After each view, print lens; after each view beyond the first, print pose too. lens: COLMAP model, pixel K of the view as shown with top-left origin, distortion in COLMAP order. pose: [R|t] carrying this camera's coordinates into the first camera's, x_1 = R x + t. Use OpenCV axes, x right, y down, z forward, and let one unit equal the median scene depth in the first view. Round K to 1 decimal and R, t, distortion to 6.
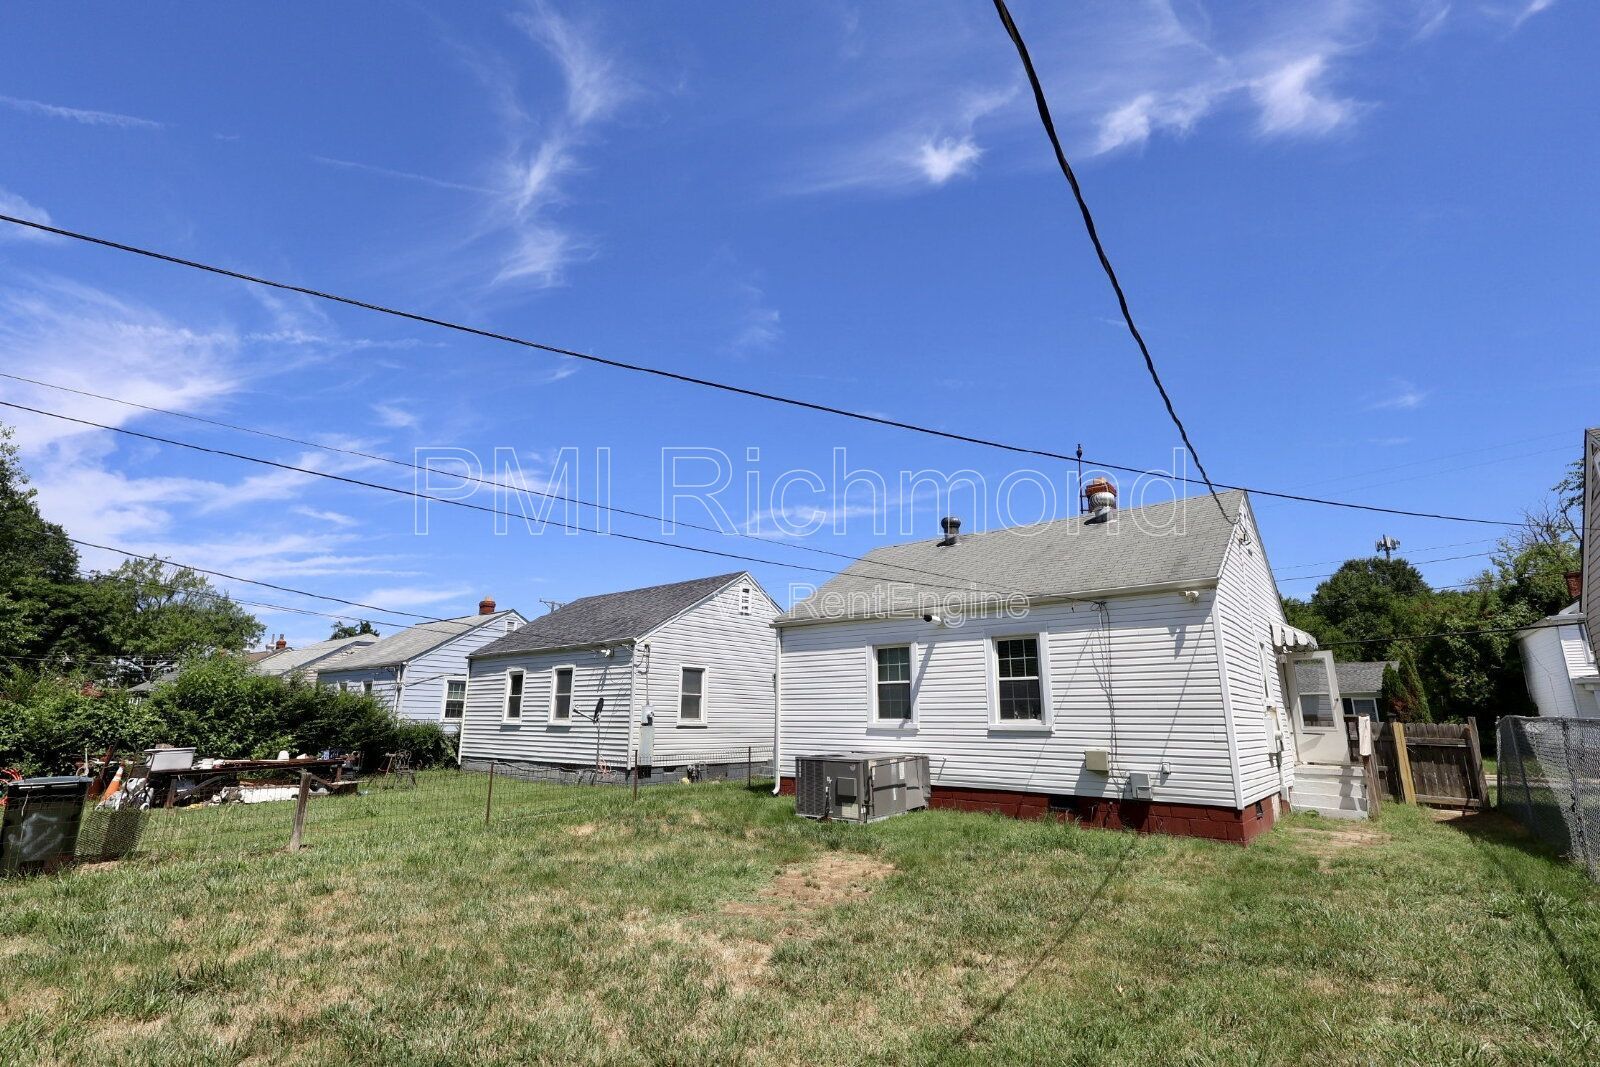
lens RADIAL K [[742.9, 0, 800.0], [0, 742.9, 533.5], [0, 0, 1]] dist [-0.001044, 0.000822]
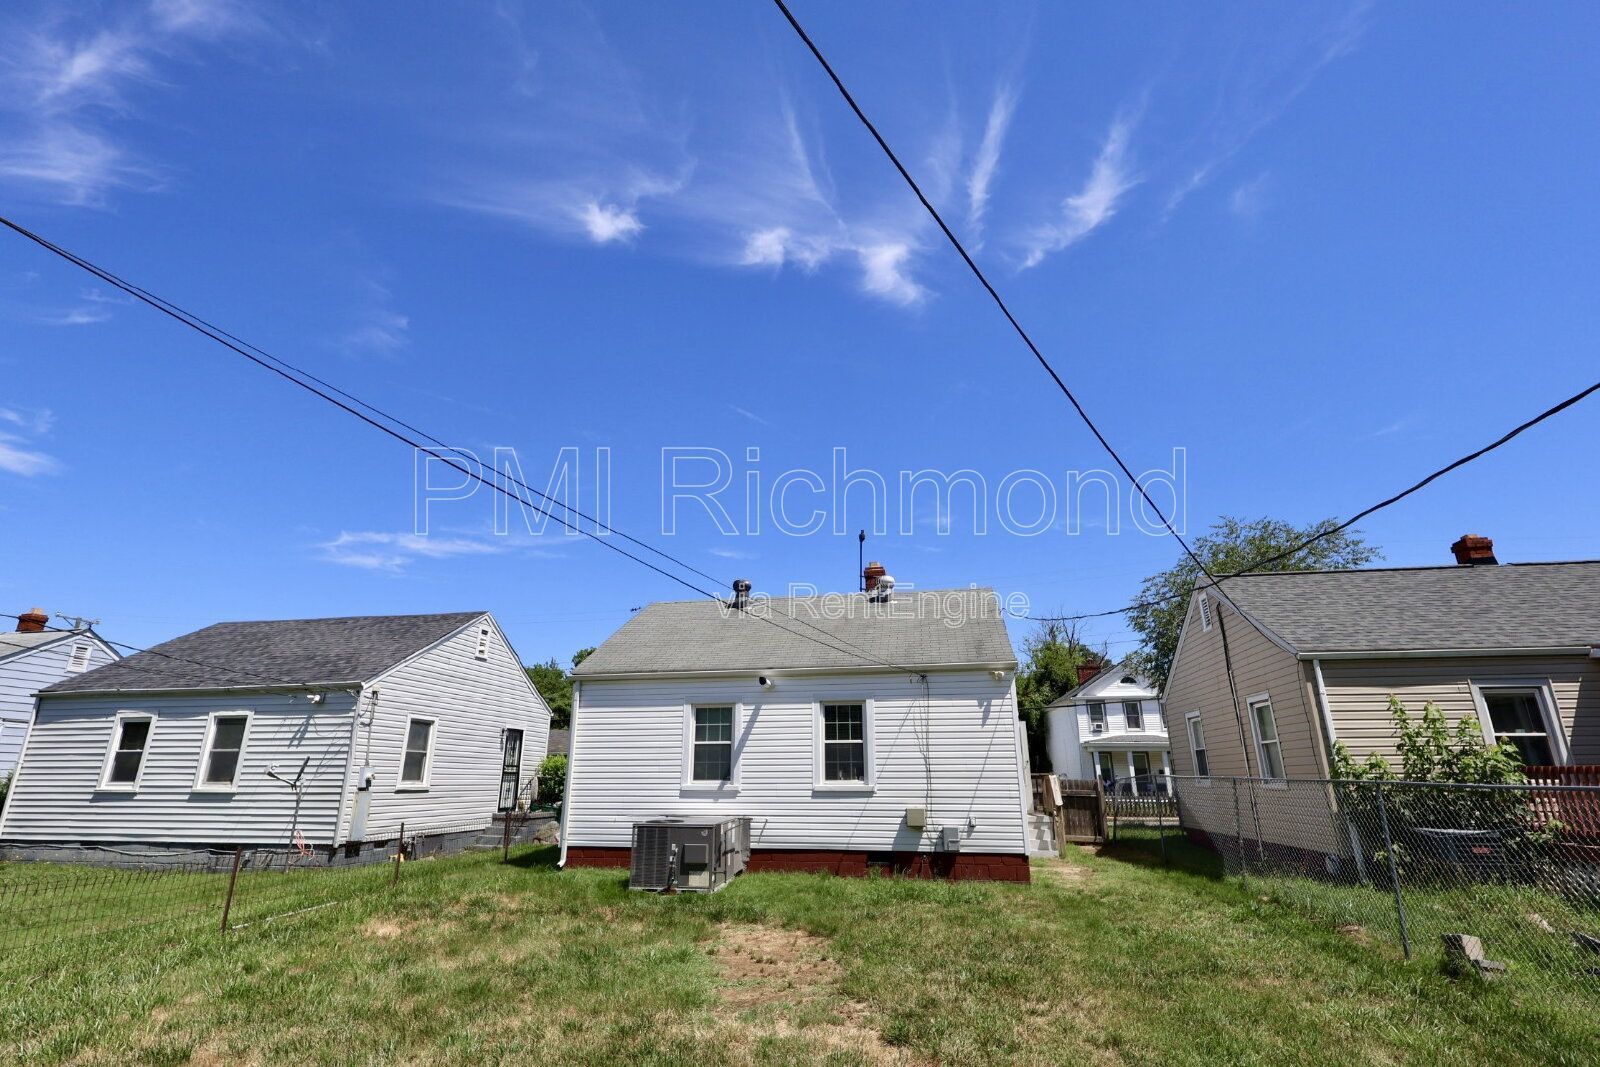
lens RADIAL K [[731.4, 0, 782.1], [0, 731.4, 528.2], [0, 0, 1]] dist [0.001498, 0.000335]
pose [[0.876048, 0.146918, 0.459299, -0.291391], [-0.110354, 0.988263, -0.105634, 0.009589], [-0.469427, 0.041855, 0.881978, 0.080696]]
